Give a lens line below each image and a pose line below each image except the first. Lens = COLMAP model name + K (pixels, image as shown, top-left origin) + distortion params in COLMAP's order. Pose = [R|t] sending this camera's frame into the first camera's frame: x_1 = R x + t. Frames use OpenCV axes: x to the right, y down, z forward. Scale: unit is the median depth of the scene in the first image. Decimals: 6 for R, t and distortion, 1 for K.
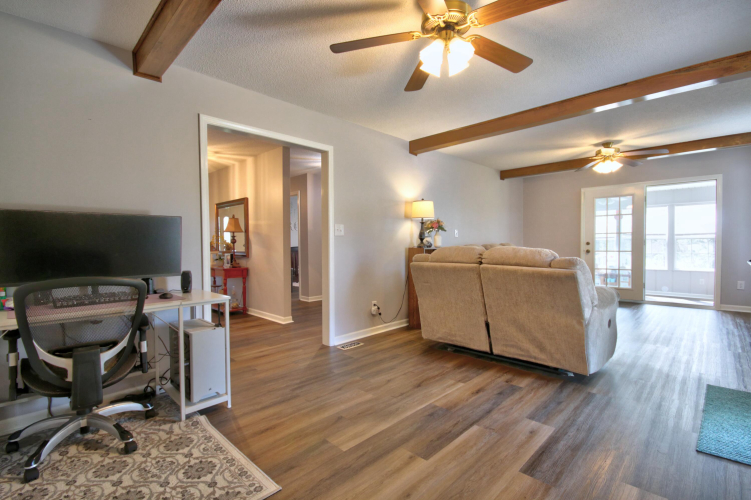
lens RADIAL K [[344.3, 0, 374.7], [0, 344.3, 251.9], [0, 0, 1]] dist [-0.005377, -0.003971]
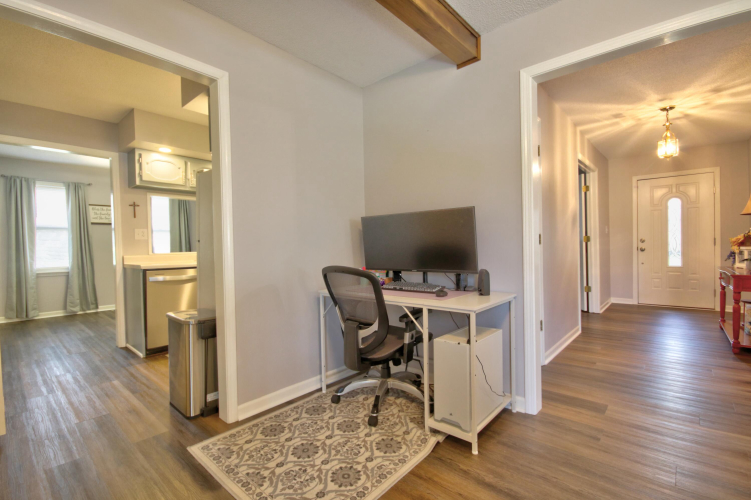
lens RADIAL K [[344.3, 0, 378.4], [0, 344.3, 248.9], [0, 0, 1]] dist [-0.005377, -0.003971]
pose [[0.057708, 0.013885, -0.998237, 0.410960], [-0.011857, 0.999842, 0.013222, -0.005025], [0.998263, 0.011073, 0.057863, 0.977197]]
